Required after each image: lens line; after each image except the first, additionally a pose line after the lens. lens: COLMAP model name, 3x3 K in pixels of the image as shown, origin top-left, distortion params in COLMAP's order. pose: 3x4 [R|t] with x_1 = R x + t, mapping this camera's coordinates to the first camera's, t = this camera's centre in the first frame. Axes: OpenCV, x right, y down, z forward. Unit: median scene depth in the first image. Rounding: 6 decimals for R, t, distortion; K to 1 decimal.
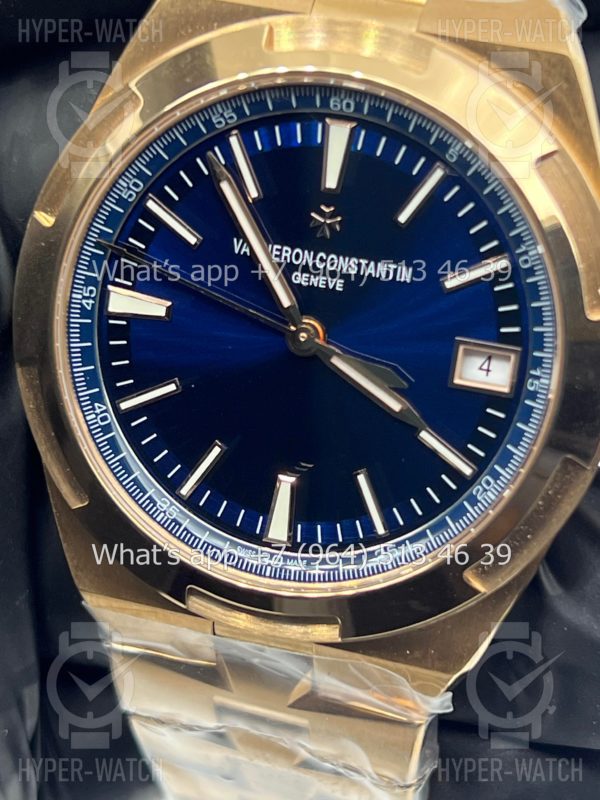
lens RADIAL K [[1872.8, 0, 298.9], [0, 1872.8, 399.8], [0, 0, 1]] dist [0.163302, 0.000000]
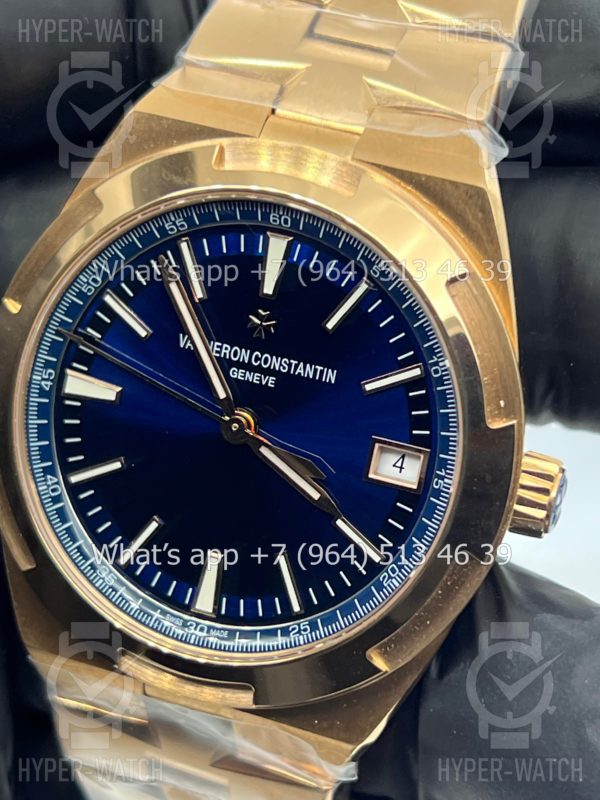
lens RADIAL K [[1872.8, 0, 300.3], [0, 1872.8, 405.1], [0, 0, 1]] dist [0.163302, 0.000000]
pose [[0.996981, 0.059558, -0.049826, 0.093667], [-0.061205, 0.997605, -0.032213, -0.013180], [0.047788, 0.035166, 0.998238, -0.095058]]
